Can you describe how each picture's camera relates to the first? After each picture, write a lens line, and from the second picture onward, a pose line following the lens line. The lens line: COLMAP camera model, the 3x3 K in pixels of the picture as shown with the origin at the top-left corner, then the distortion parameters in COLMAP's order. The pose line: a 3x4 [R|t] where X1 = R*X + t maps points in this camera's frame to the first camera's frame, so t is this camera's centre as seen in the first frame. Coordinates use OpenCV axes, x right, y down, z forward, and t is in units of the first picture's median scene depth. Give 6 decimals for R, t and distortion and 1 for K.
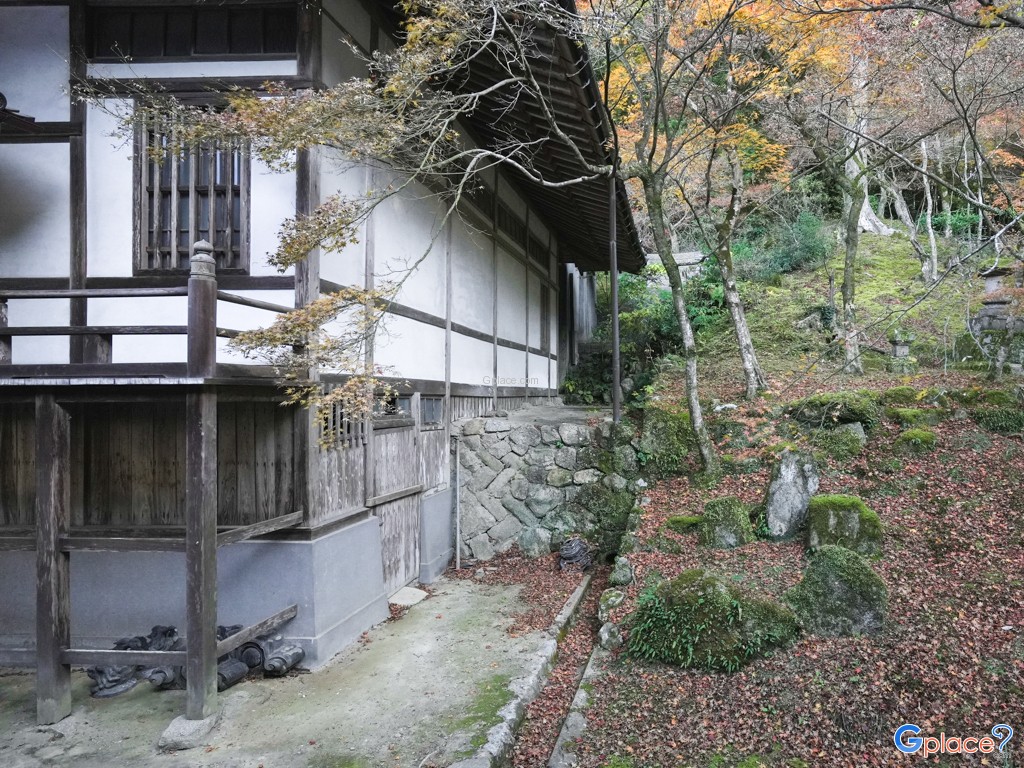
lens RADIAL K [[577.4, 0, 512.0], [0, 577.4, 384.0], [0, 0, 1]] dist [-0.014289, 0.001643]
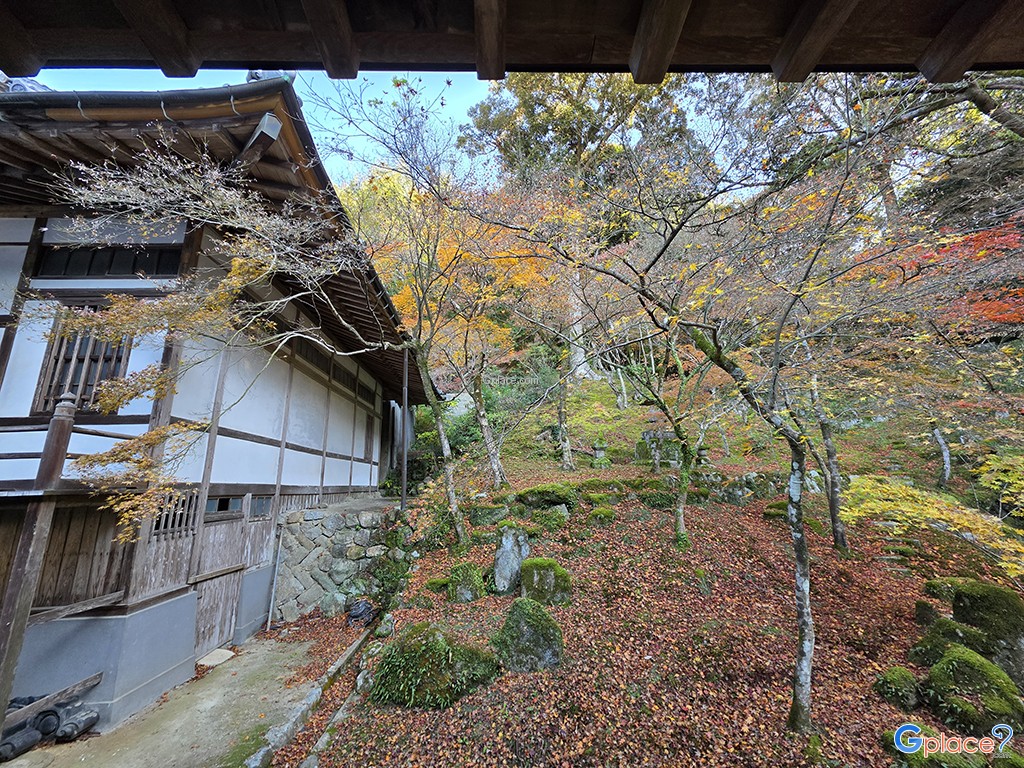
lens RADIAL K [[388.2, 0, 505.0], [0, 388.2, 383.3], [0, 0, 1]] dist [0.000595, 0.000112]
pose [[0.996781, -0.009711, 0.079581, 0.426165], [0.027625, 0.973449, -0.227232, -0.015817], [-0.075261, 0.228699, 0.970583, -0.040703]]
